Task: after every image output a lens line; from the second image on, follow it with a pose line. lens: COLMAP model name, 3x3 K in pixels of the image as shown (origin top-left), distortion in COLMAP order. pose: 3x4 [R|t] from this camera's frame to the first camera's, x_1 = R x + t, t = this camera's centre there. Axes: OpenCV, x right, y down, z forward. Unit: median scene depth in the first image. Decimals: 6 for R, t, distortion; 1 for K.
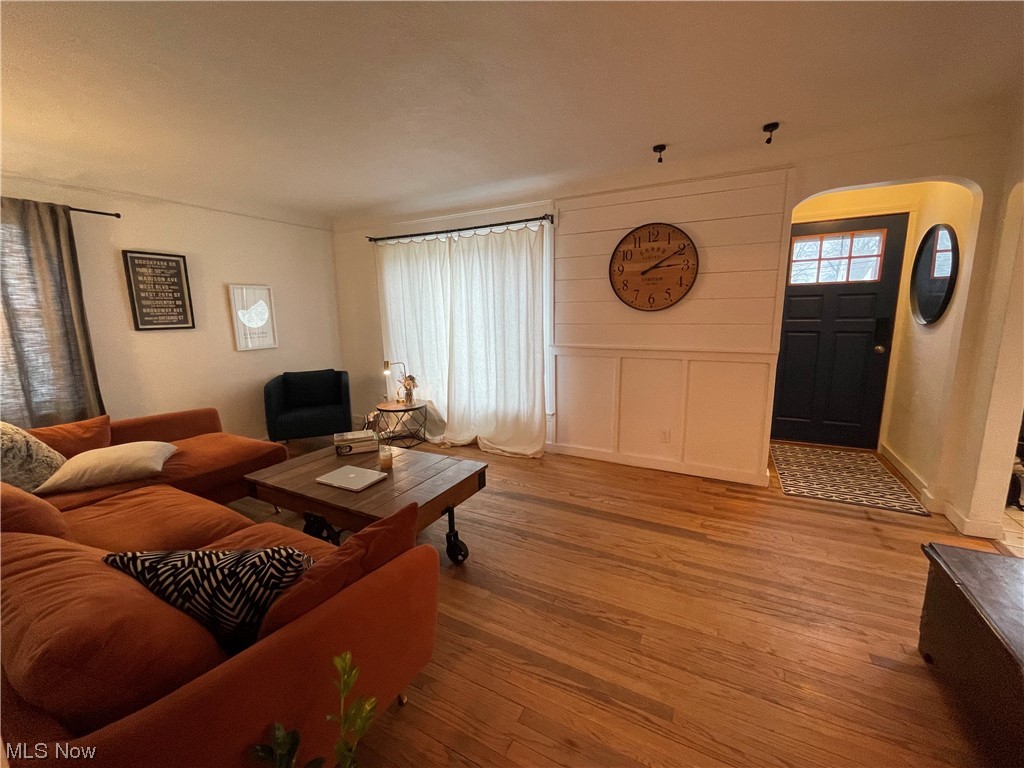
lens RADIAL K [[413.0, 0, 508.8], [0, 413.0, 384.8], [0, 0, 1]] dist [-0.004526, -0.000270]
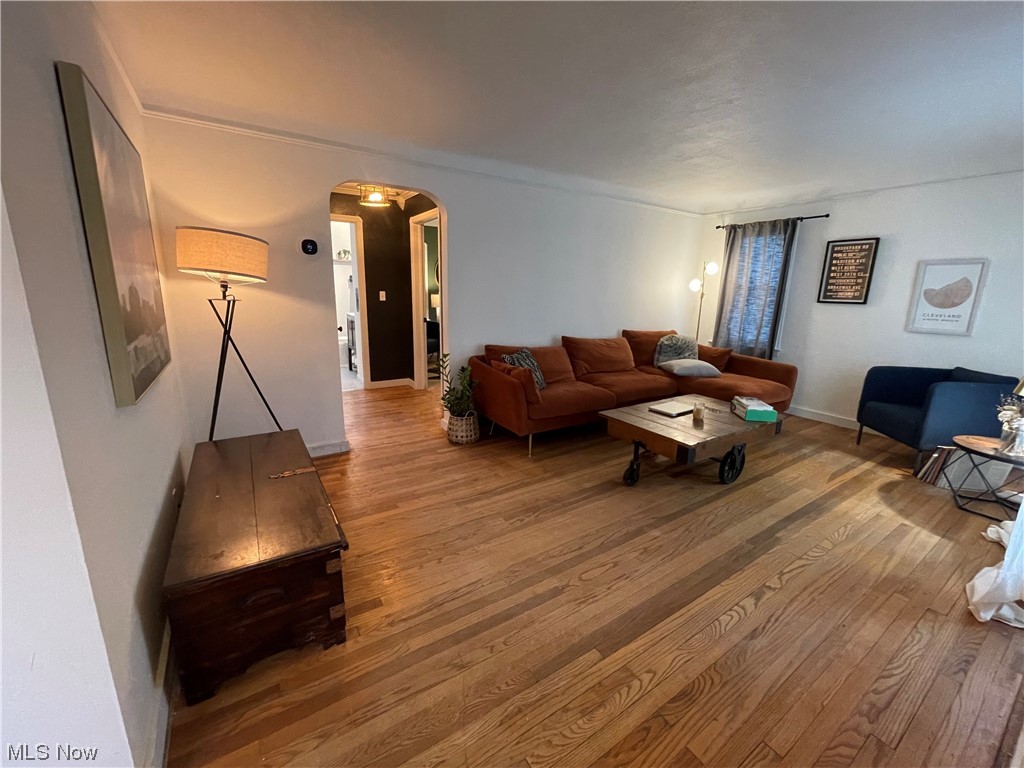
lens RADIAL K [[413.0, 0, 509.3], [0, 413.0, 380.9], [0, 0, 1]] dist [-0.004526, -0.000270]
pose [[-0.471404, 0.201350, -0.858625, 0.724165], [-0.166390, 0.935798, 0.310799, -0.138984], [0.866079, 0.289378, -0.407636, 0.735516]]
